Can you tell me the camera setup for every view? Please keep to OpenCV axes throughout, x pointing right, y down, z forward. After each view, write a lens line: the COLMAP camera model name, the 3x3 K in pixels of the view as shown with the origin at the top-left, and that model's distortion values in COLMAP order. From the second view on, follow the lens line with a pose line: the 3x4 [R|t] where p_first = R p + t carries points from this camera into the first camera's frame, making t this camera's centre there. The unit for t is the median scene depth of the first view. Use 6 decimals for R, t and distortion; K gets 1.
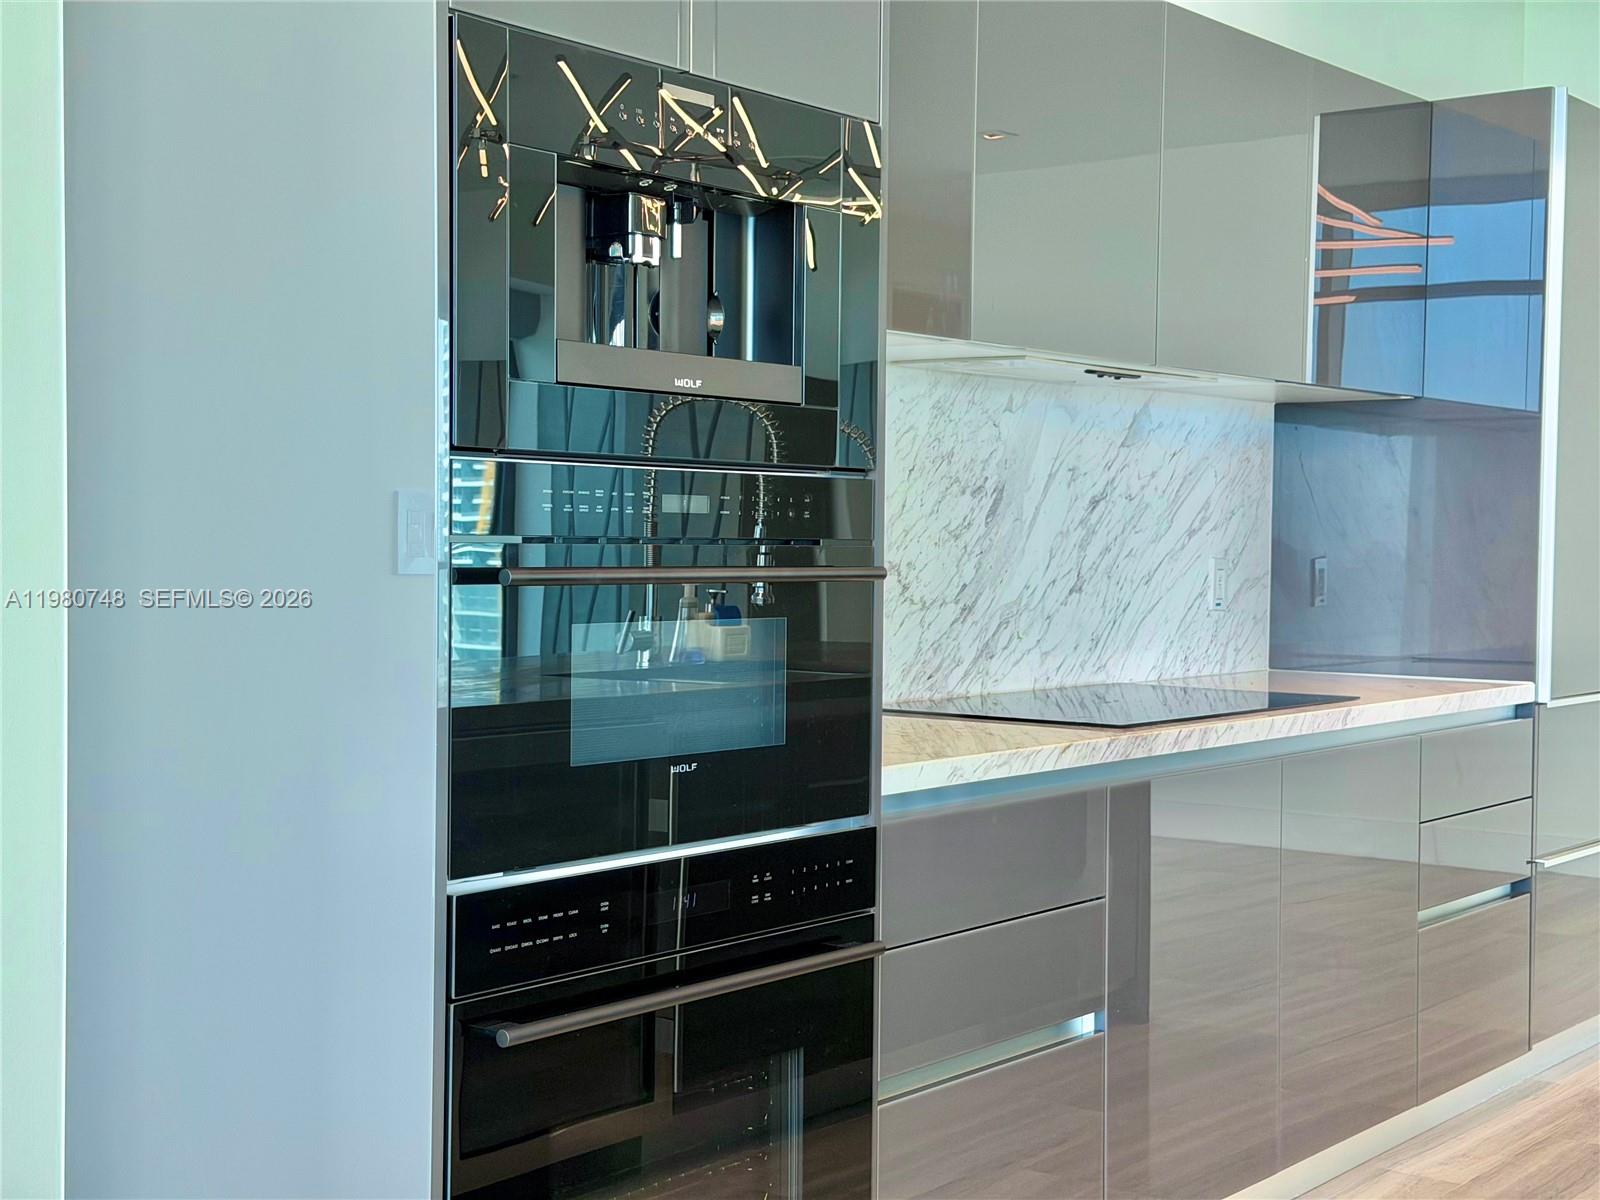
lens RADIAL K [[2257.0, 0, 783.7], [0, 2257.0, 594.8], [0, 0, 1]] dist [0.112123, 0.000000]
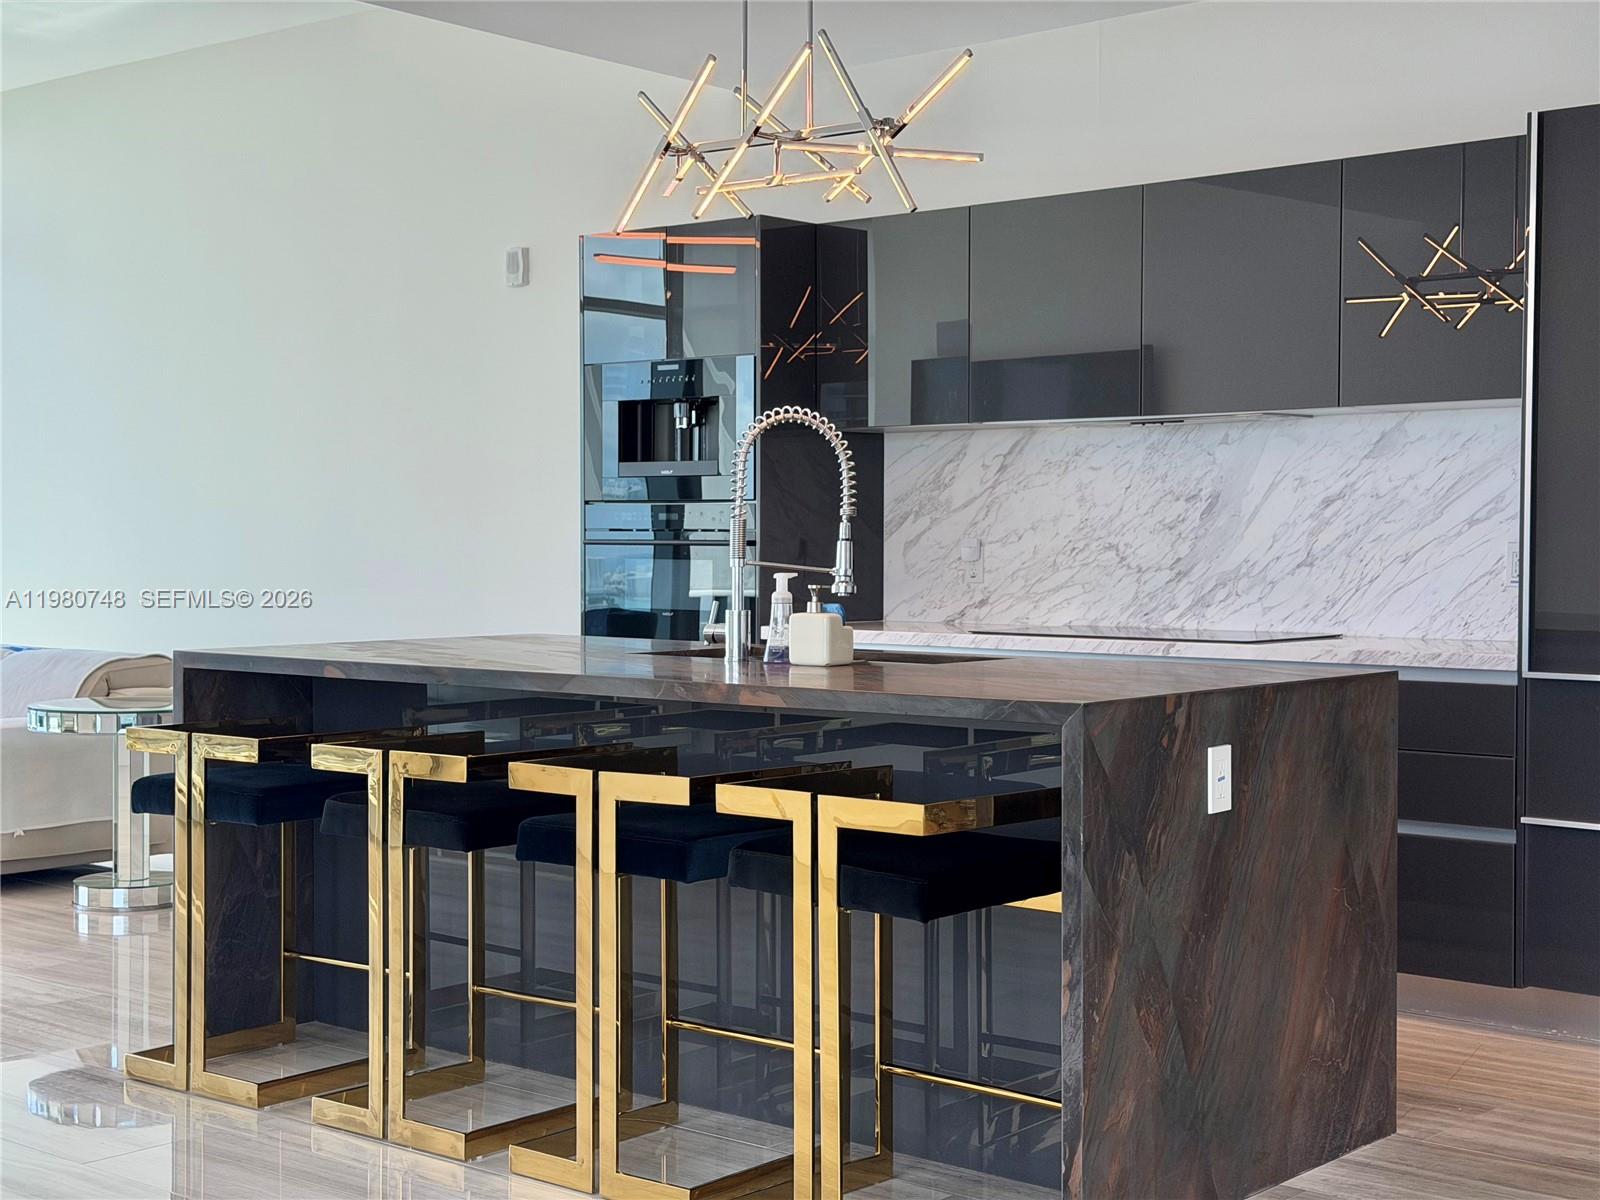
lens RADIAL K [[2257.0, 0, 789.7], [0, 2257.0, 603.9], [0, 0, 1]] dist [0.112123, 0.000000]
pose [[-0.069333, 0.018411, -0.997424, 1.654473], [-0.030374, 0.999327, 0.020558, 0.003176], [0.997131, 0.031721, -0.068727, 0.829992]]
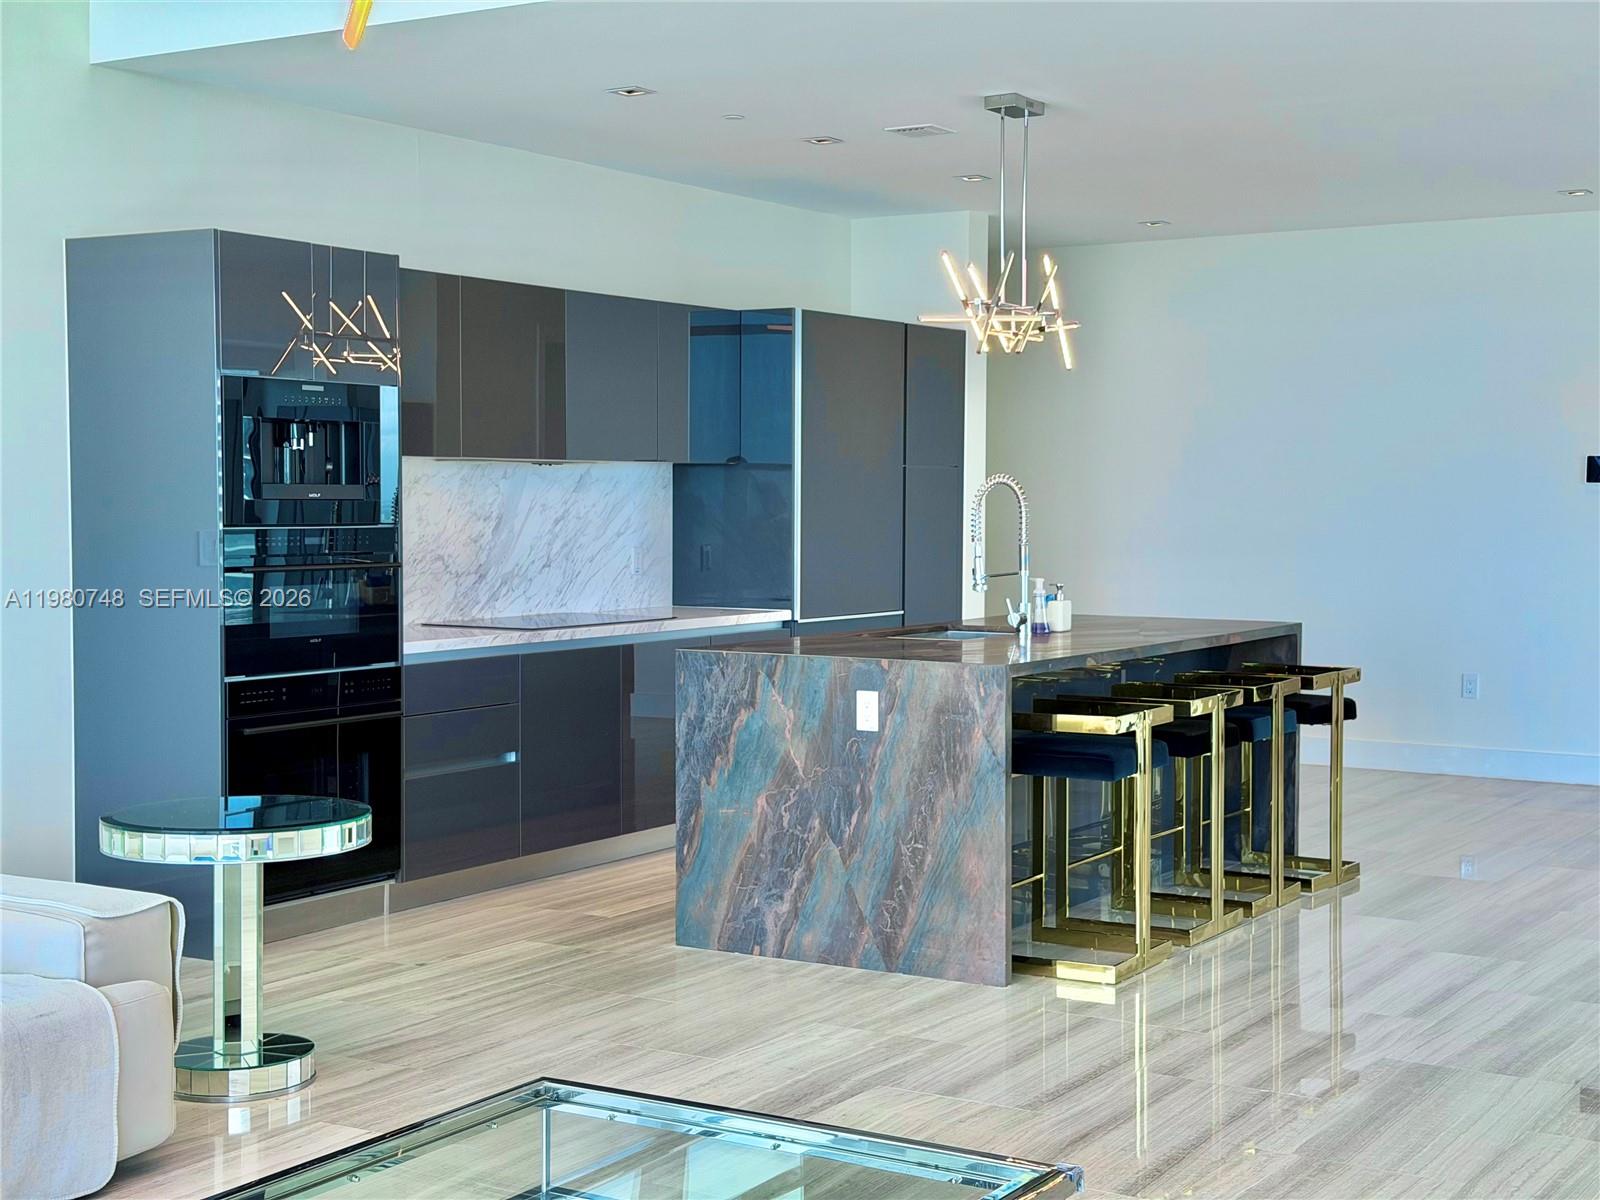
lens RADIAL K [[2257.0, 0, 796.6], [0, 2257.0, 610.6], [0, 0, 1]] dist [0.112123, 0.000000]
pose [[0.994619, -0.011558, 0.102952, 0.152105], [0.008768, 0.999583, 0.027517, -0.016521], [-0.103227, -0.026466, 0.994306, -1.064281]]
